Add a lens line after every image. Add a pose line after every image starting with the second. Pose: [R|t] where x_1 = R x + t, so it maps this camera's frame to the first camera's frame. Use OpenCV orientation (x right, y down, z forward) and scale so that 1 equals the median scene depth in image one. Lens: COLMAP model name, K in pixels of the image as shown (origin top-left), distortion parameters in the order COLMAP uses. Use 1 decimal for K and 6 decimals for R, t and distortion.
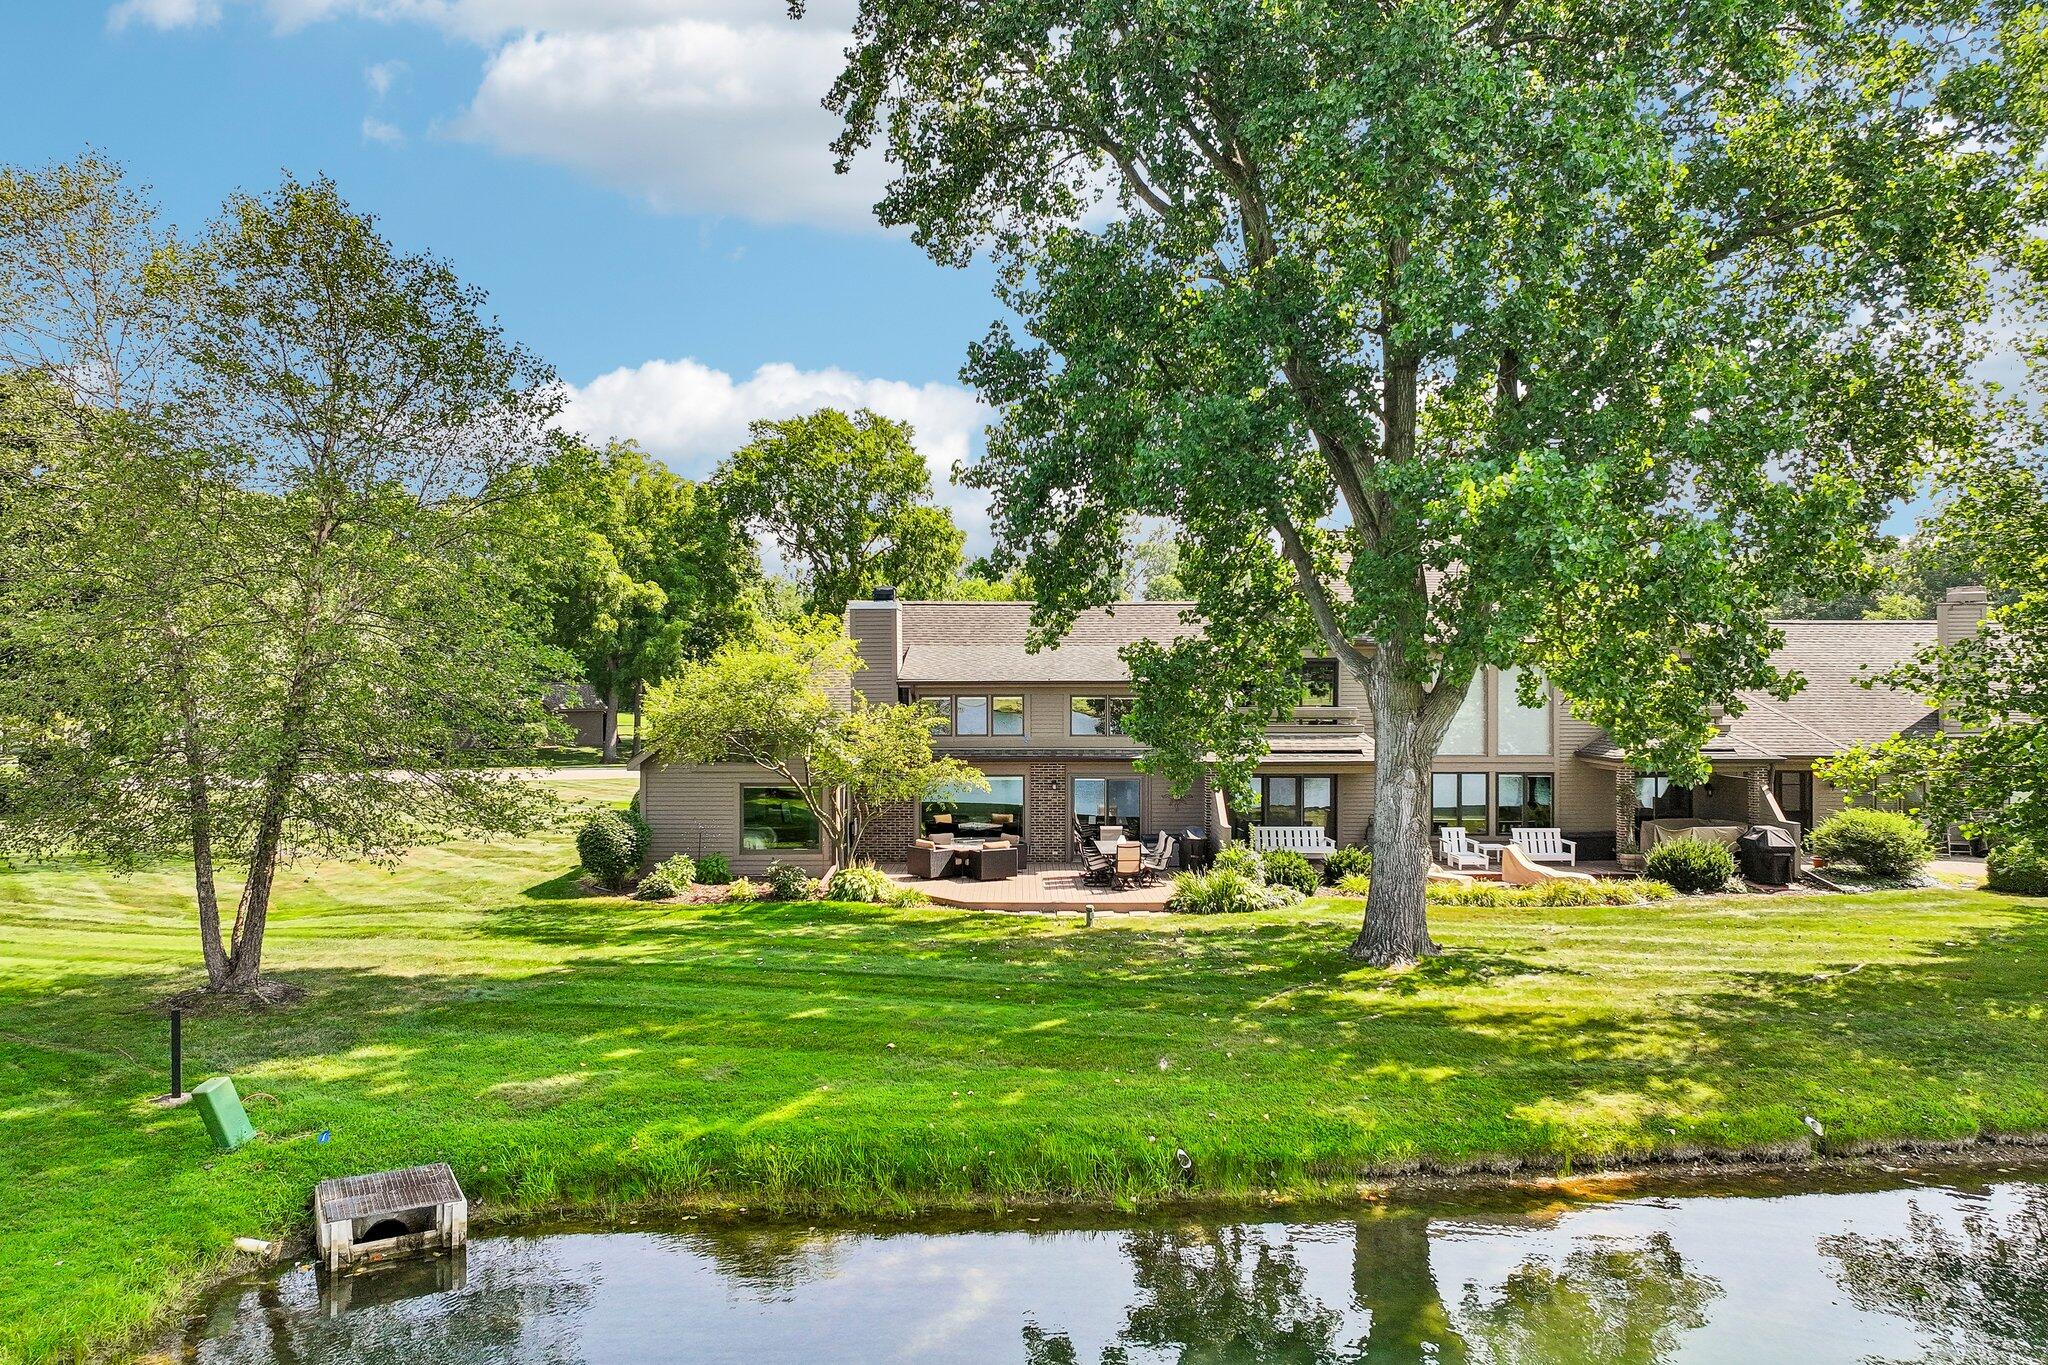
lens RADIAL K [[1450.1, 0, 1024.0], [0, 1450.1, 682.5], [0, 0, 1]] dist [0.004806, 0.003977]
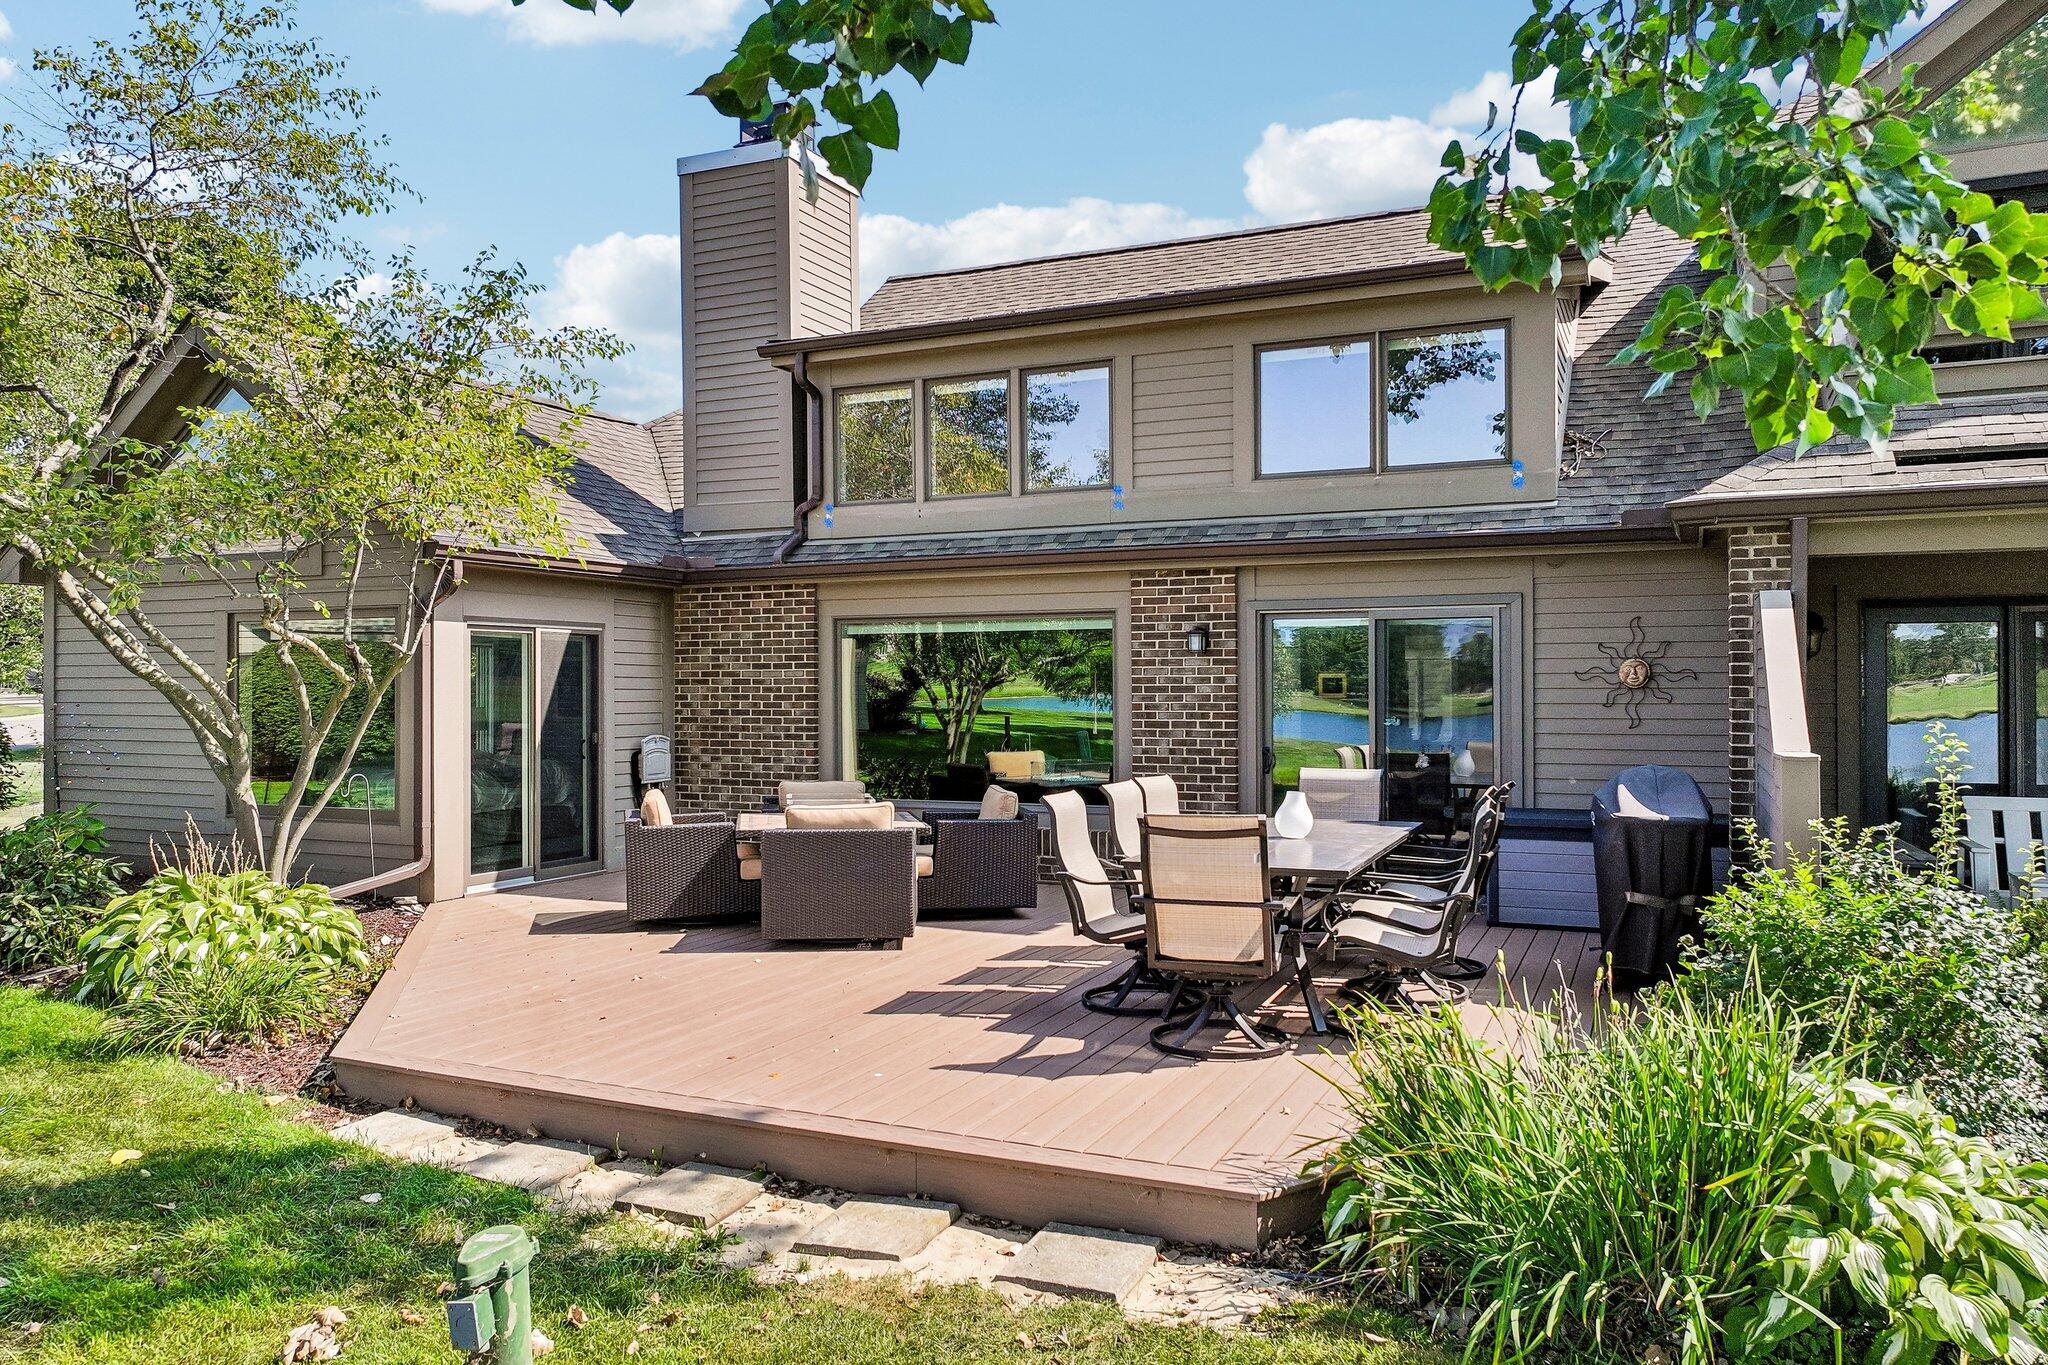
lens RADIAL K [[1450.1, 0, 1024.0], [0, 1450.1, 682.5], [0, 0, 1]] dist [0.004806, 0.003977]
pose [[0.911676, -0.003194, -0.410898, 0.129476], [0.001335, 0.999988, -0.004811, 0.093241], [0.410908, 0.003837, 0.911669, 0.805921]]
